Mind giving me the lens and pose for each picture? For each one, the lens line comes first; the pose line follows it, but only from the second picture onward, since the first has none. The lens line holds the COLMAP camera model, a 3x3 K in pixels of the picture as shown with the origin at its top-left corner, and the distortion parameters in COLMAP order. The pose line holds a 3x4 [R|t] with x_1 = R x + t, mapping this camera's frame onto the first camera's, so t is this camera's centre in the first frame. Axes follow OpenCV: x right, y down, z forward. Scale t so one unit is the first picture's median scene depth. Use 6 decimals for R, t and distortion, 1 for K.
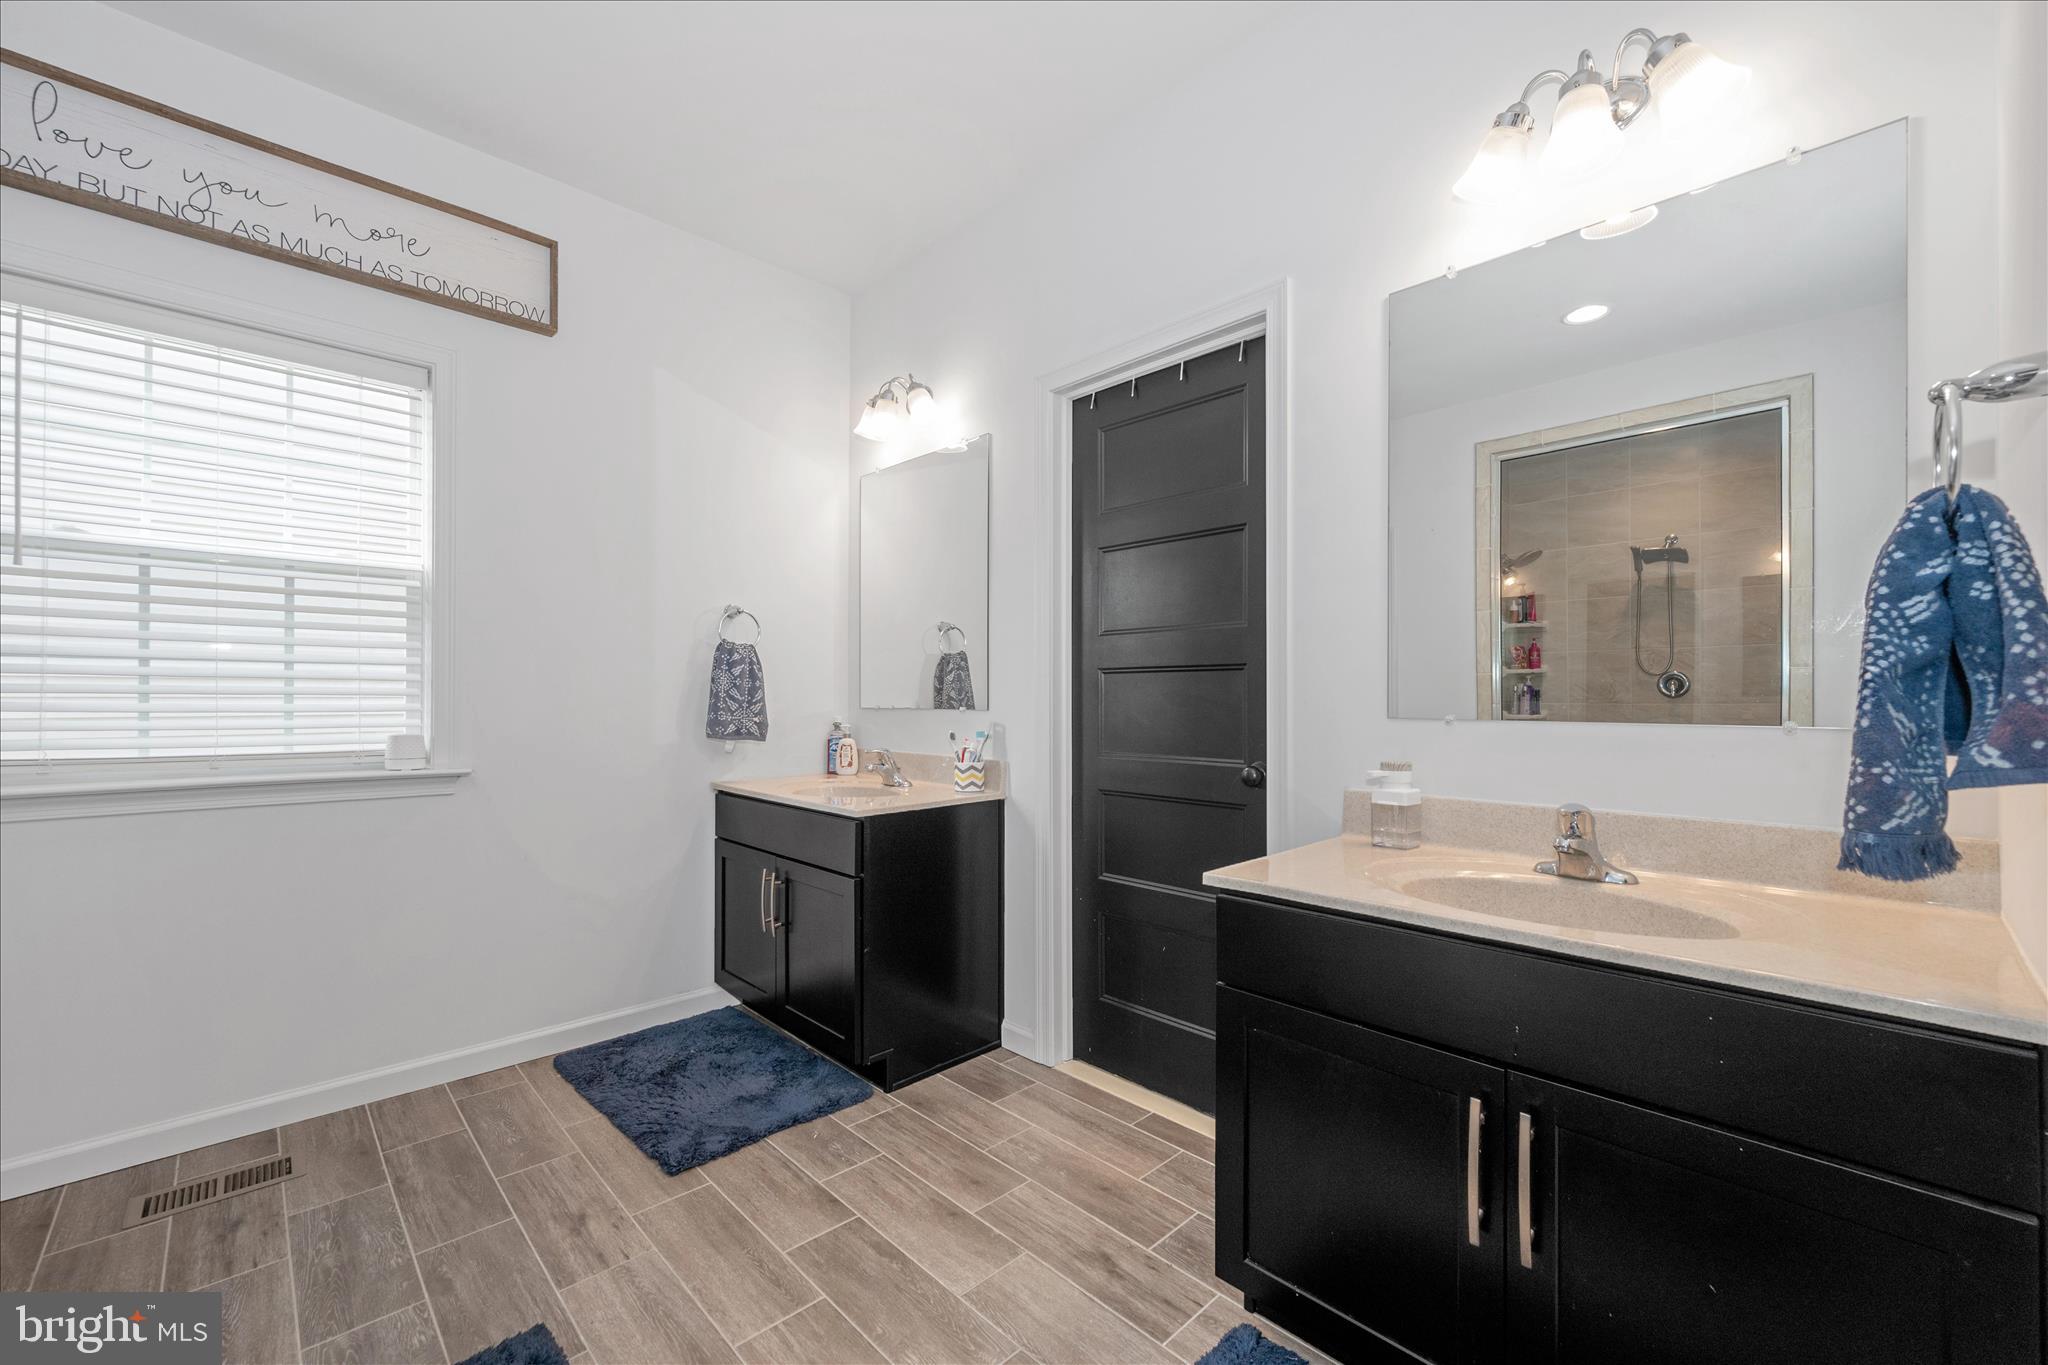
lens RADIAL K [[831.4, 0, 1022.8], [0, 831.4, 691.1], [0, 0, 1]] dist [0.000527, -0.000872]
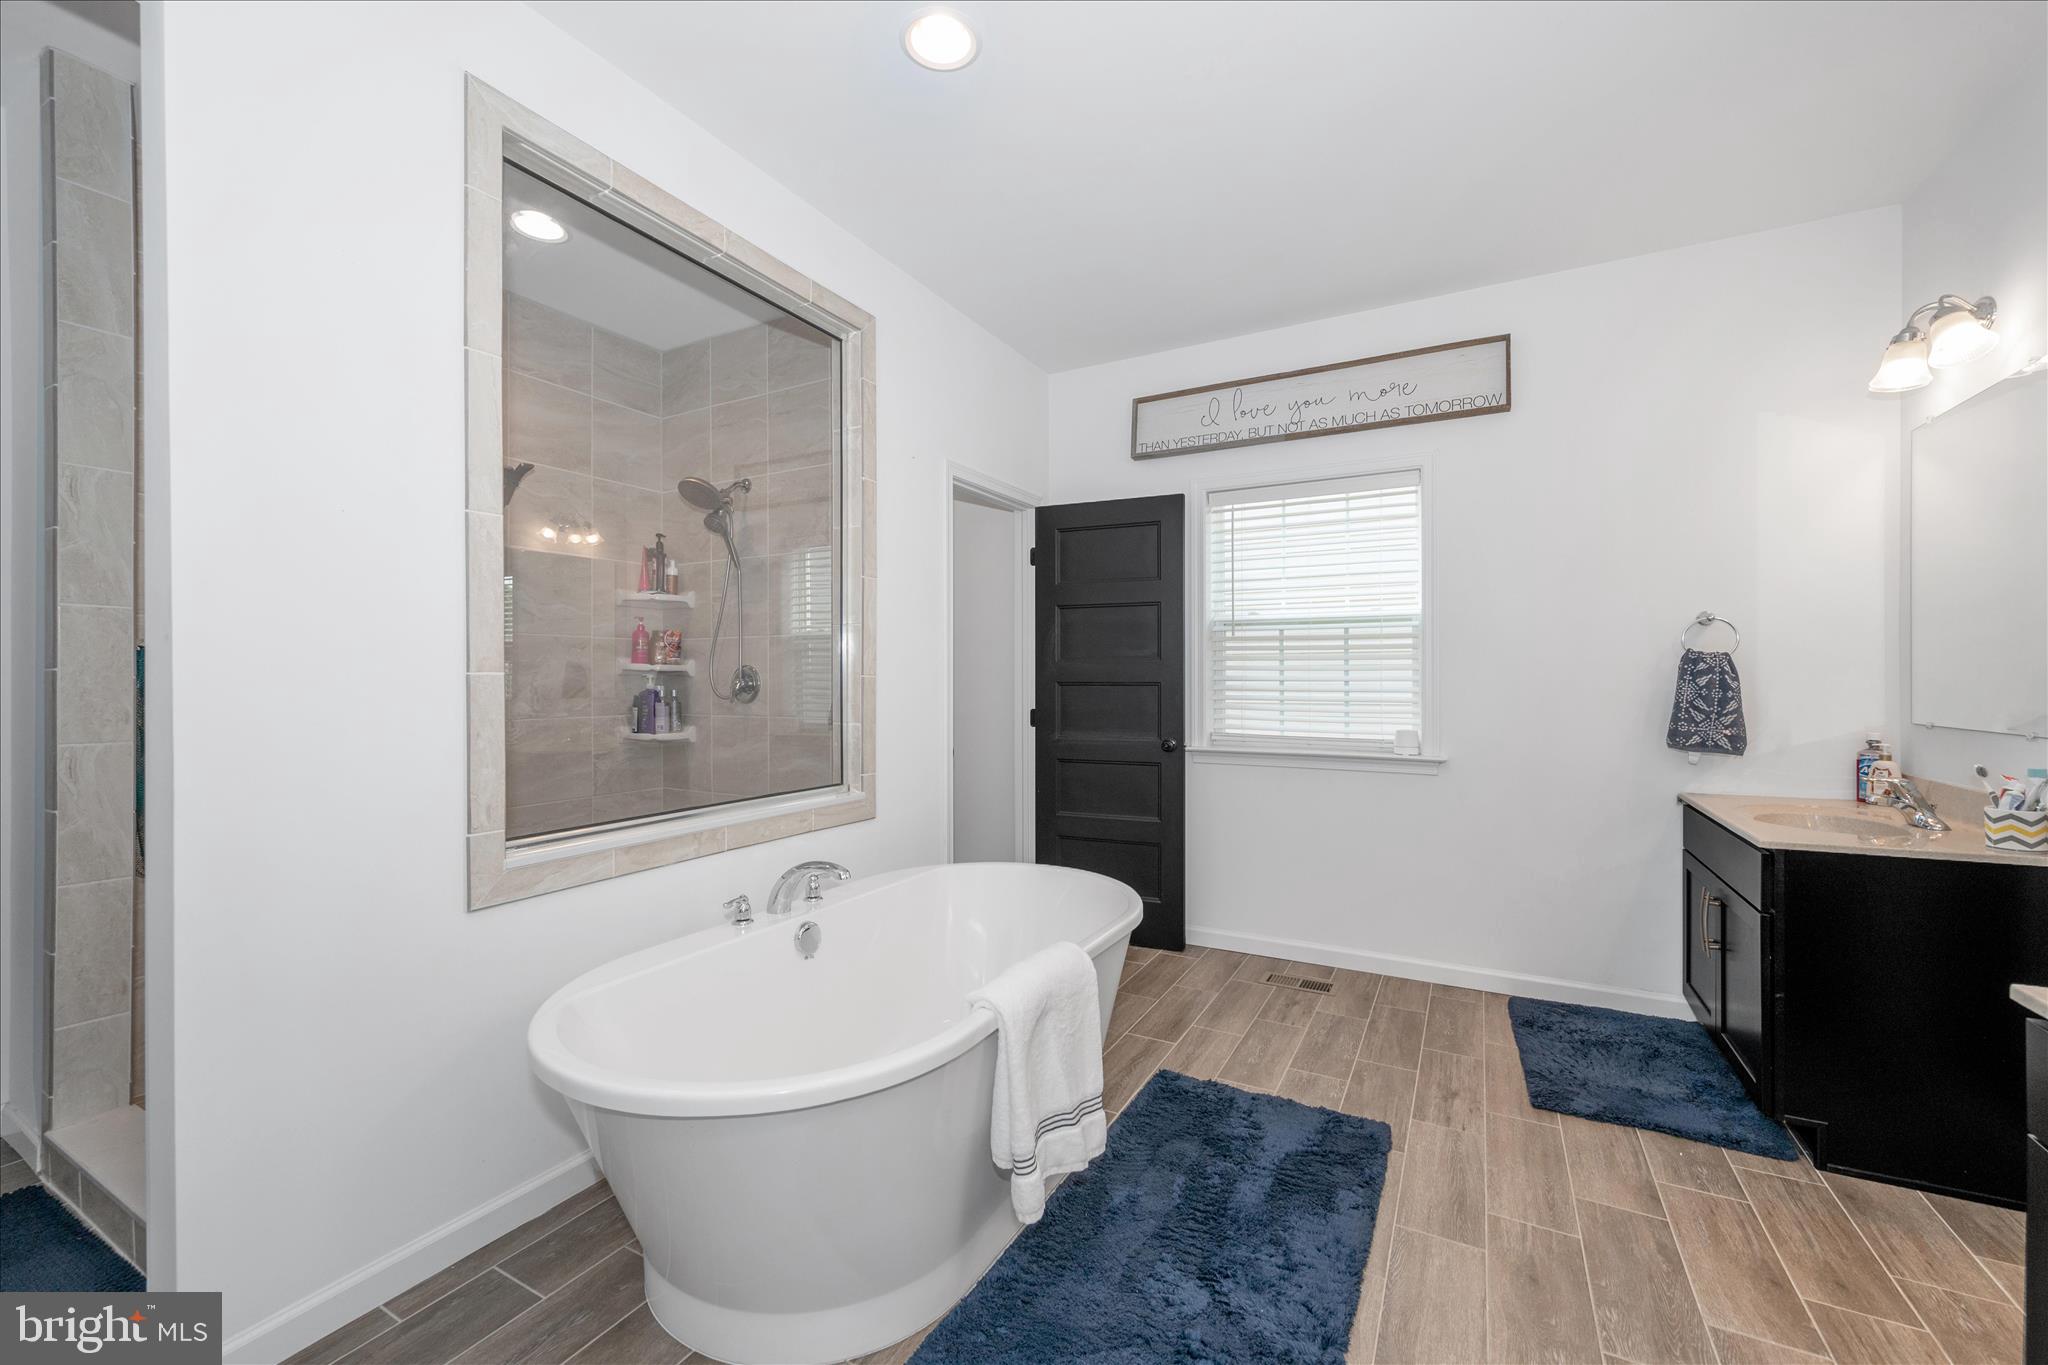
lens RADIAL K [[831.4, 0, 1025.3], [0, 831.4, 680.6], [0, 0, 1]] dist [0.000527, -0.000872]
pose [[0.296943, 0.000460, -0.954895, 0.432549], [0.010668, 0.999936, 0.003799, -0.045772], [0.954835, -0.011315, 0.296920, -0.055722]]
